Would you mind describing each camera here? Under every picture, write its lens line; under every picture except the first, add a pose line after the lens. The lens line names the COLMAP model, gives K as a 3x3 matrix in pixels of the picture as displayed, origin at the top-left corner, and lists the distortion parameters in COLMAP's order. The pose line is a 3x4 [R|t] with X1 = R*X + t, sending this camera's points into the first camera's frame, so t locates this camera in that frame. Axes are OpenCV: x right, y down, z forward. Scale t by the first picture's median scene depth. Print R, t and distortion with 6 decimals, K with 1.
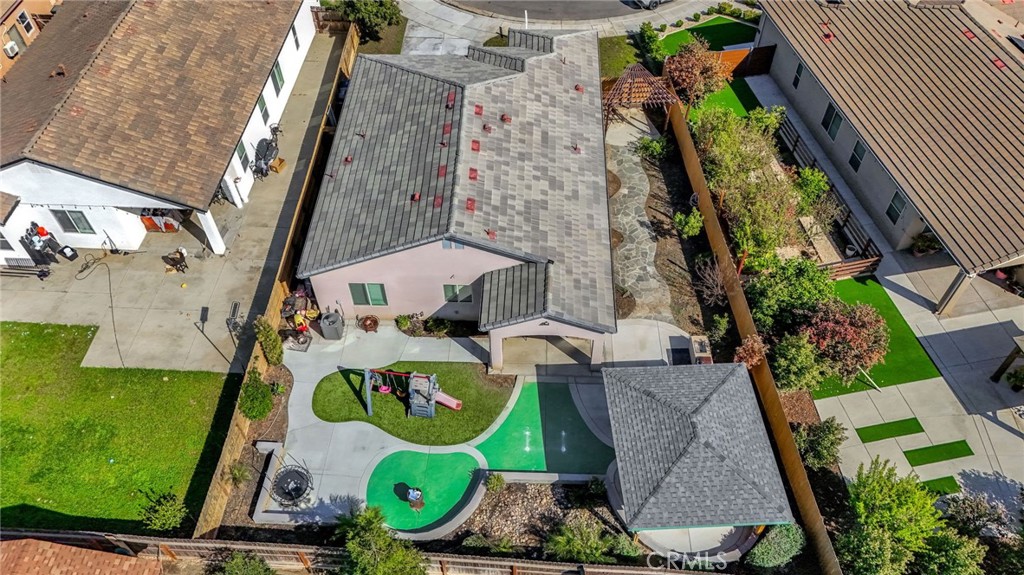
lens RADIAL K [[774.2, 0, 512.5], [0, 774.2, 259.5], [0, 0, 1]] dist [0.081393, -0.082271]
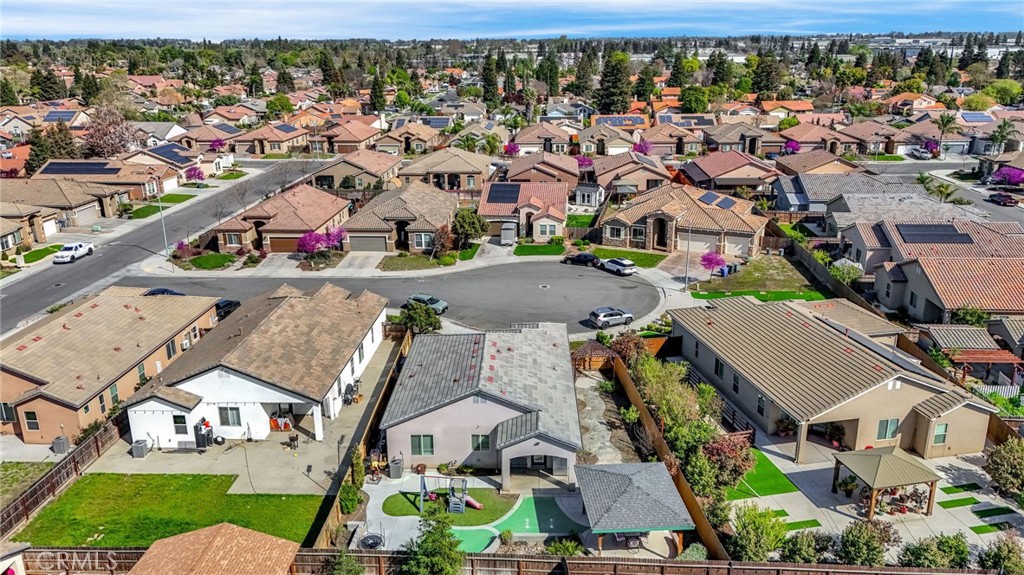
lens RADIAL K [[774.2, 0, 512.5], [0, 774.2, 259.5], [0, 0, 1]] dist [0.081393, -0.082271]
pose [[0.999948, -0.000465, 0.010235, -0.021851], [0.006030, 0.834340, -0.551217, 0.569920], [-0.008283, 0.551250, 0.834299, -0.472162]]
